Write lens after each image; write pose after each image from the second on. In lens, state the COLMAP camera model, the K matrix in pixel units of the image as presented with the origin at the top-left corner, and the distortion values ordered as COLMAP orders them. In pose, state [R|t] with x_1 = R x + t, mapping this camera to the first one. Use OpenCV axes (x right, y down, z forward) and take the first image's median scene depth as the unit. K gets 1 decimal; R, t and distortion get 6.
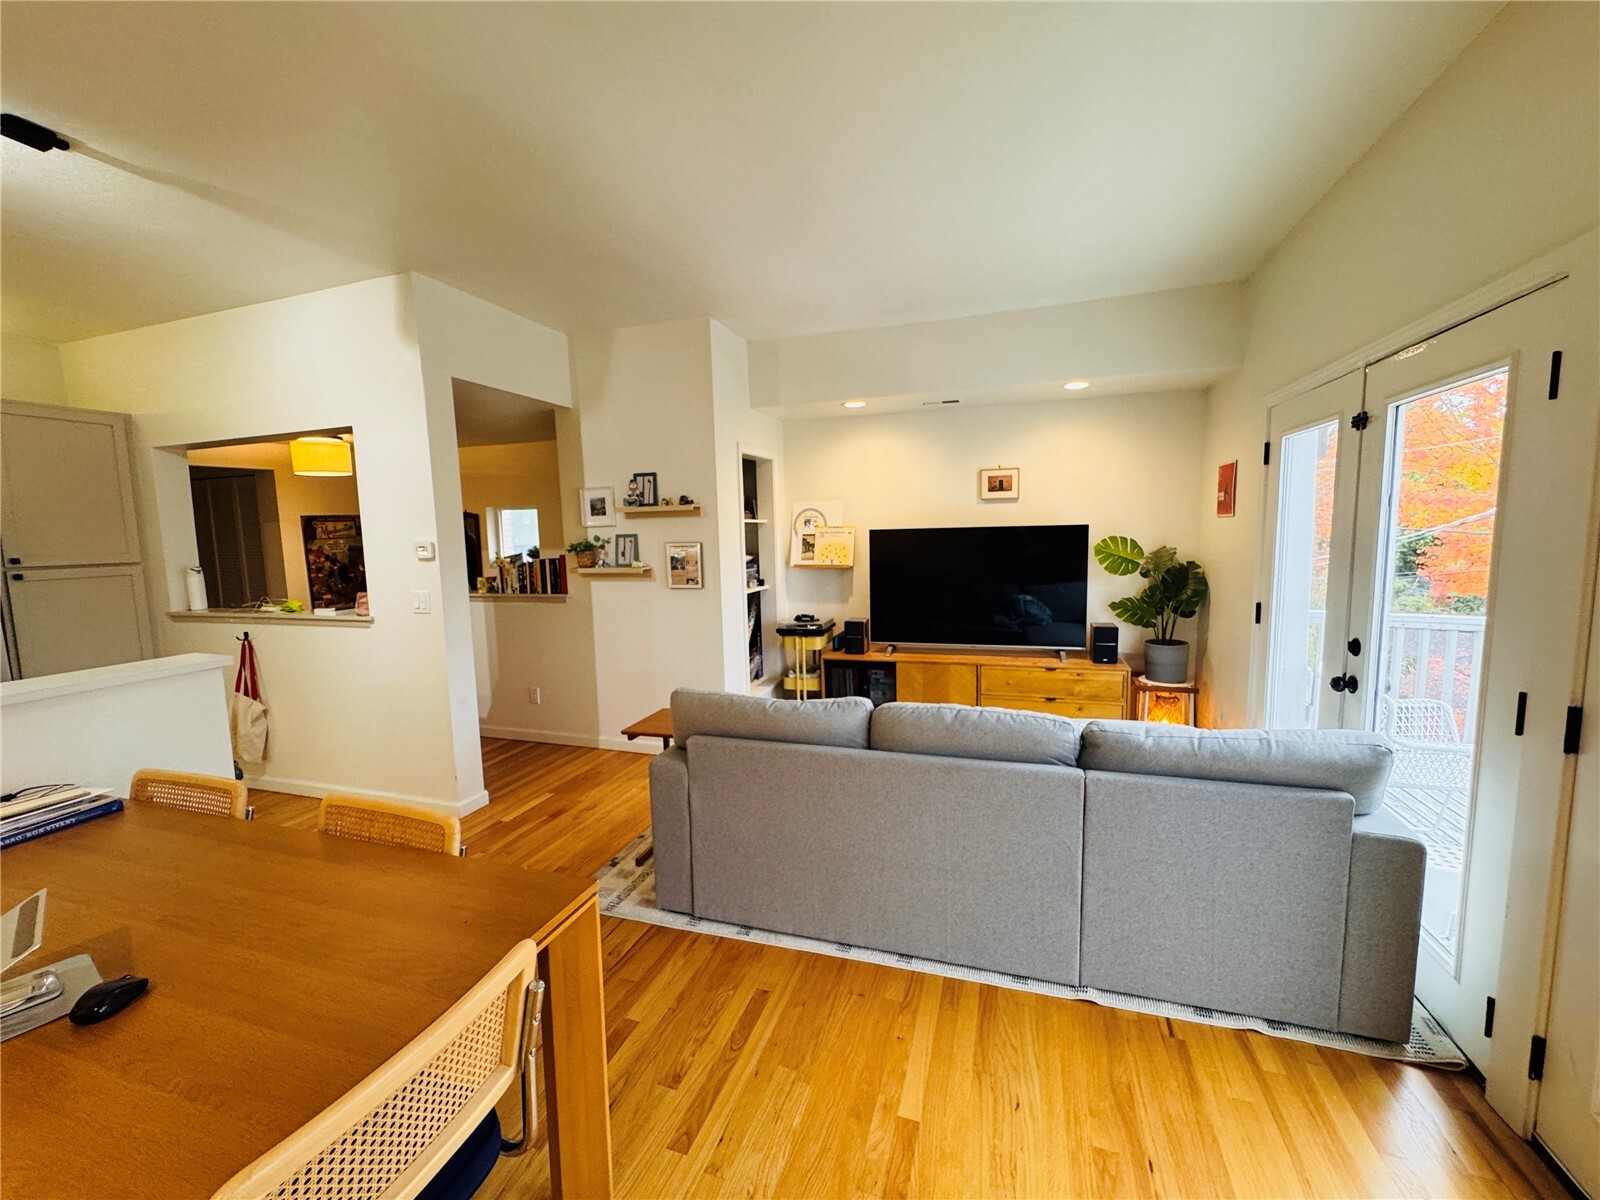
lens RADIAL K [[640.9, 0, 804.0], [0, 640.9, 600.1], [0, 0, 1]] dist [0.000893, -0.000408]
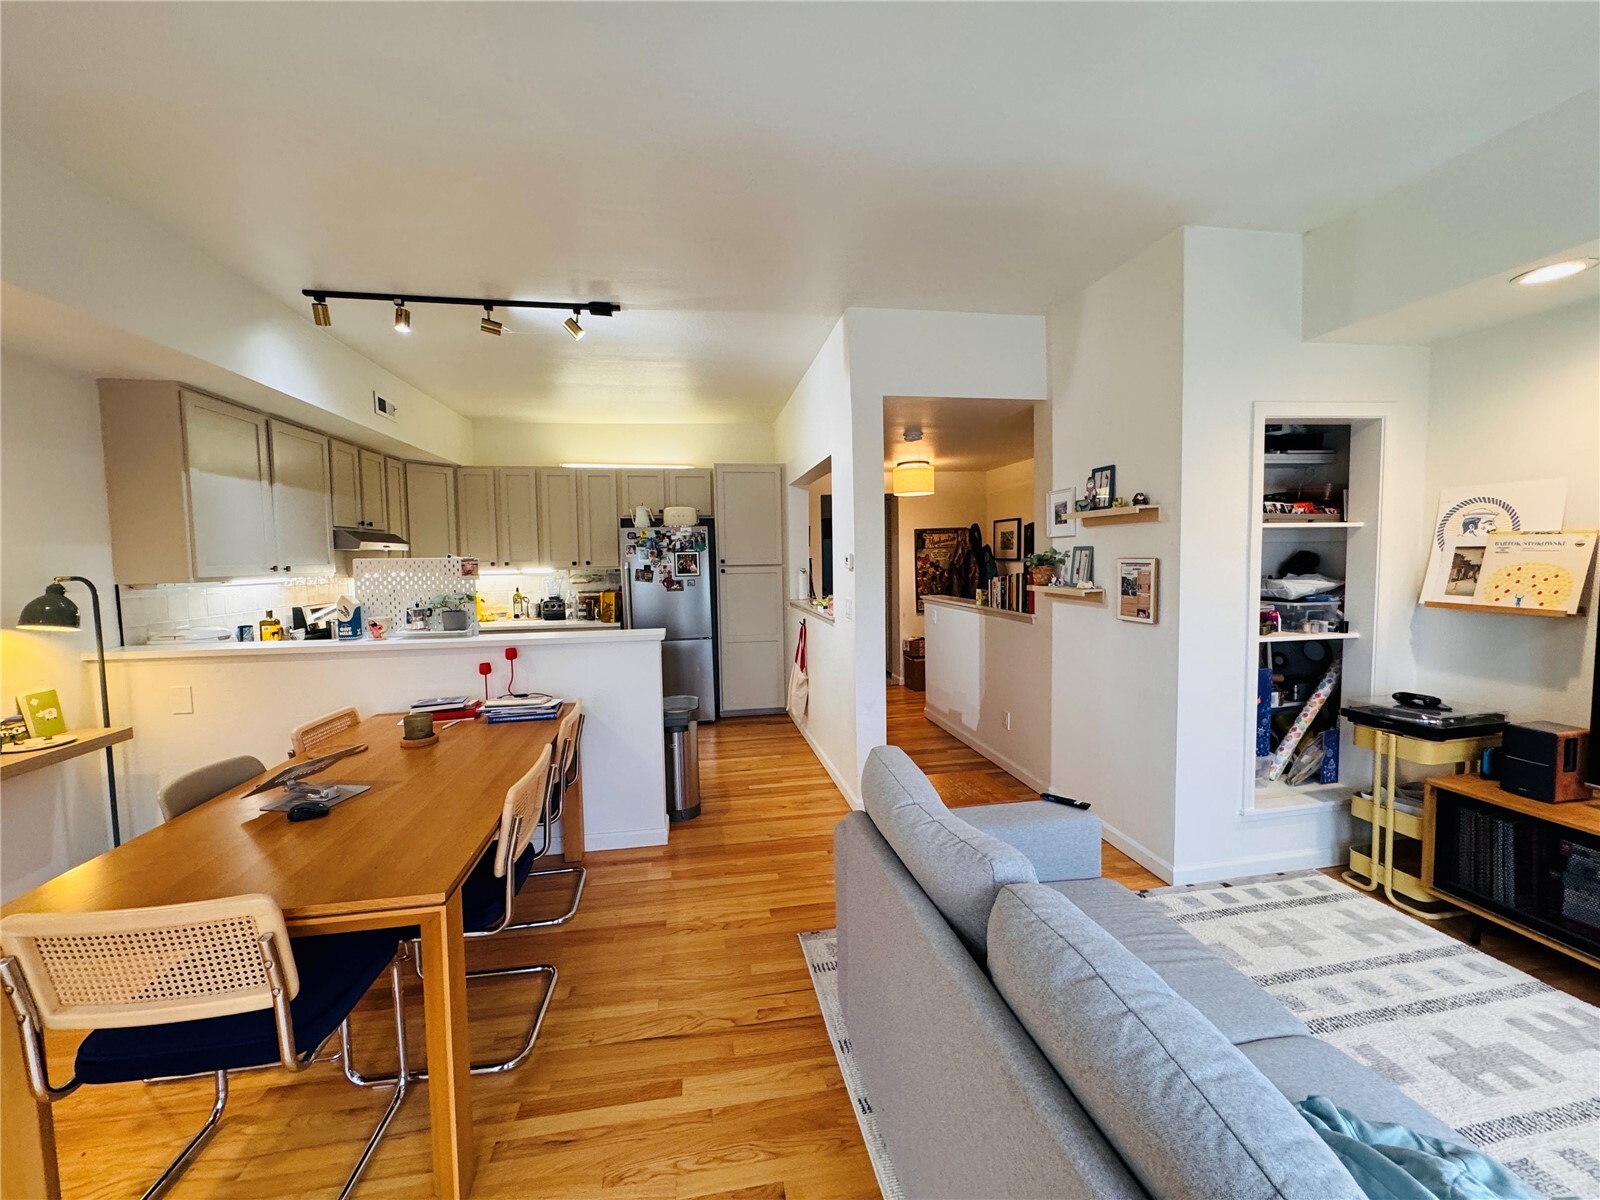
lens RADIAL K [[640.9, 0, 802.6], [0, 640.9, 599.4], [0, 0, 1]] dist [0.000893, -0.000408]
pose [[0.473674, 0.077271, -0.877304, 0.258845], [-0.088699, 0.995264, 0.039771, -0.037725], [0.876222, 0.058977, 0.478285, 0.317710]]
